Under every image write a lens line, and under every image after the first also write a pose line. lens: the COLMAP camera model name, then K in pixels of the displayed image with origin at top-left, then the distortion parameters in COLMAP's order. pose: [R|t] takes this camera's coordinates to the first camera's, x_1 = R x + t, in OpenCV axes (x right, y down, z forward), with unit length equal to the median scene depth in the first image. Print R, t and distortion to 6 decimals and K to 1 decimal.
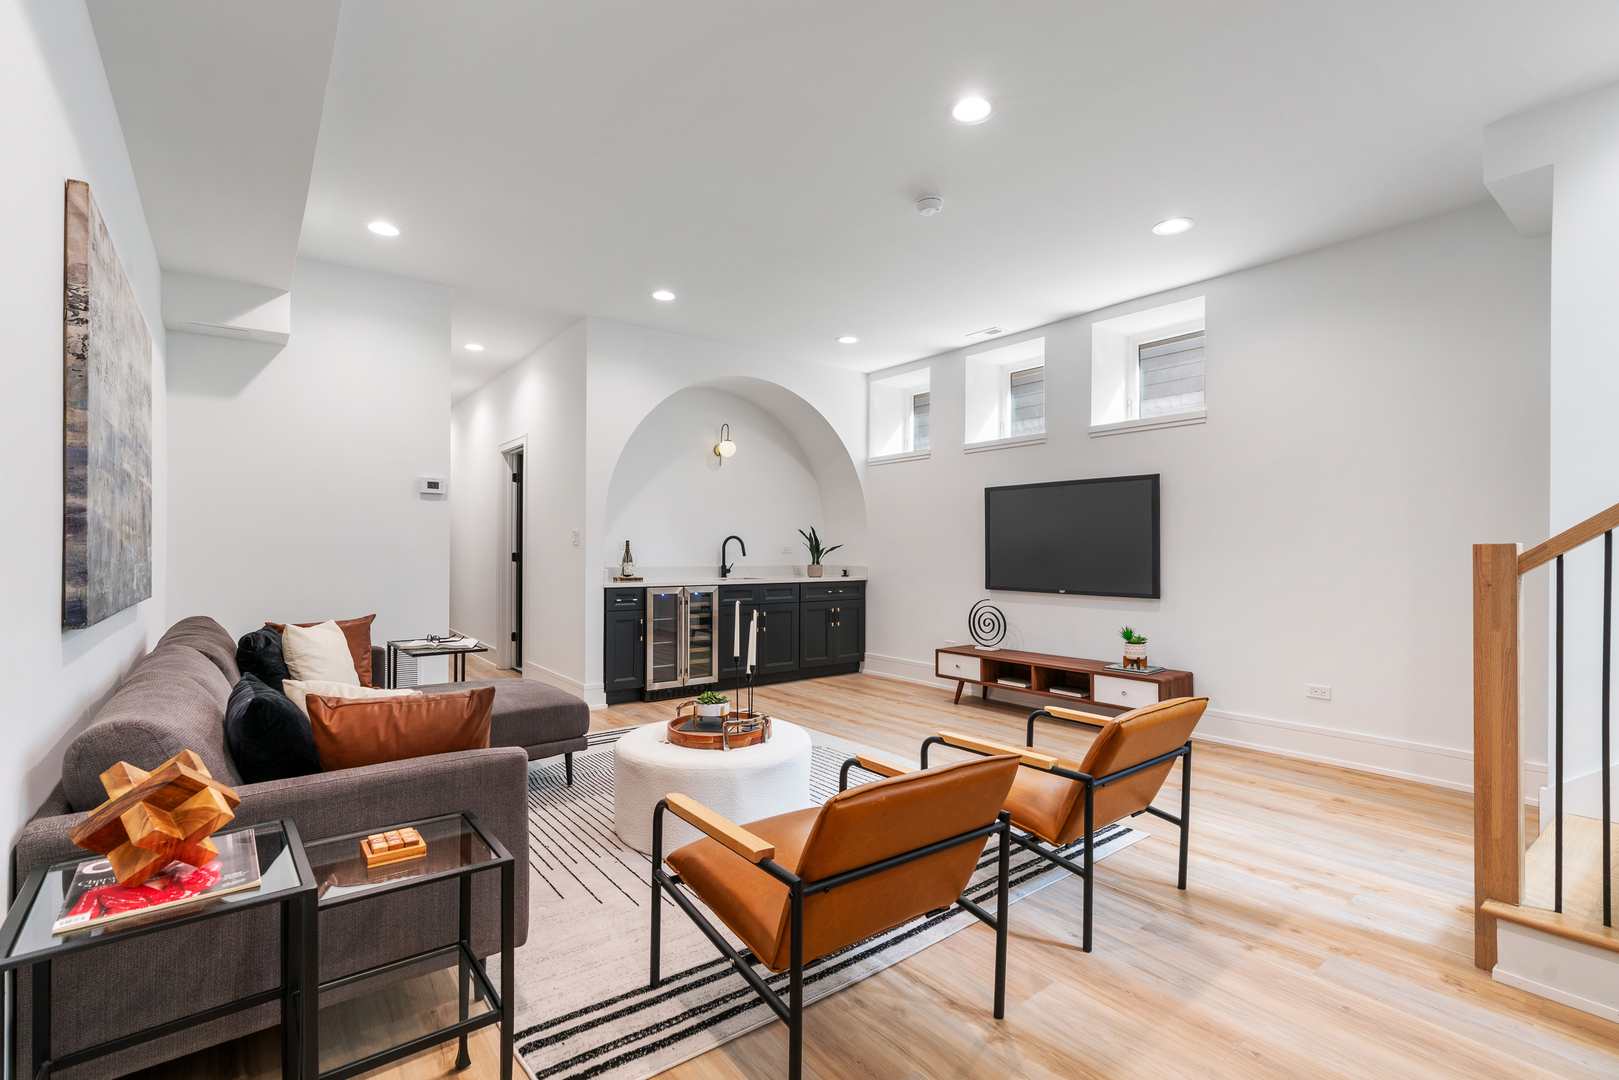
lens RADIAL K [[726.7, 0, 802.0], [0, 726.7, 544.6], [0, 0, 1]] dist [-0.011674, 0.004400]
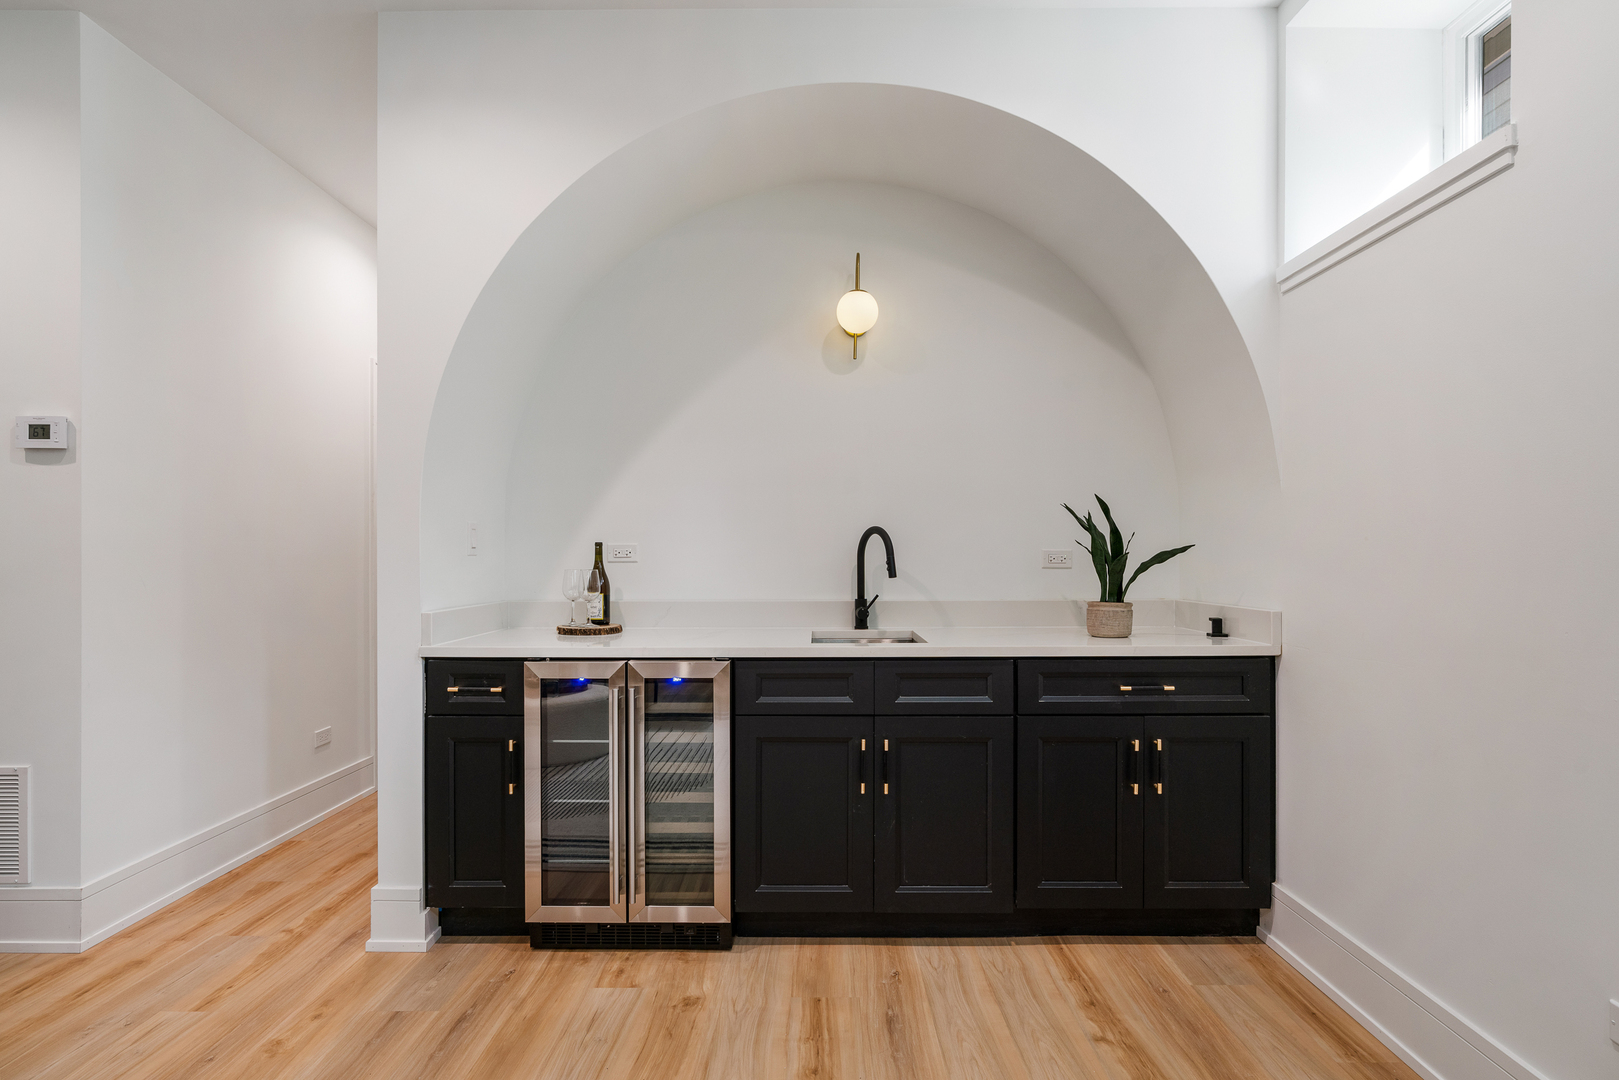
lens RADIAL K [[767.8, 0, 820.9], [0, 767.8, 557.5], [0, 0, 1]] dist [-0.007497, 0.004392]
pose [[0.791659, -0.007253, -0.610920, 0.141198], [0.010482, 0.999944, 0.001712, 0.003517], [0.610873, -0.007759, 0.791691, 0.642715]]
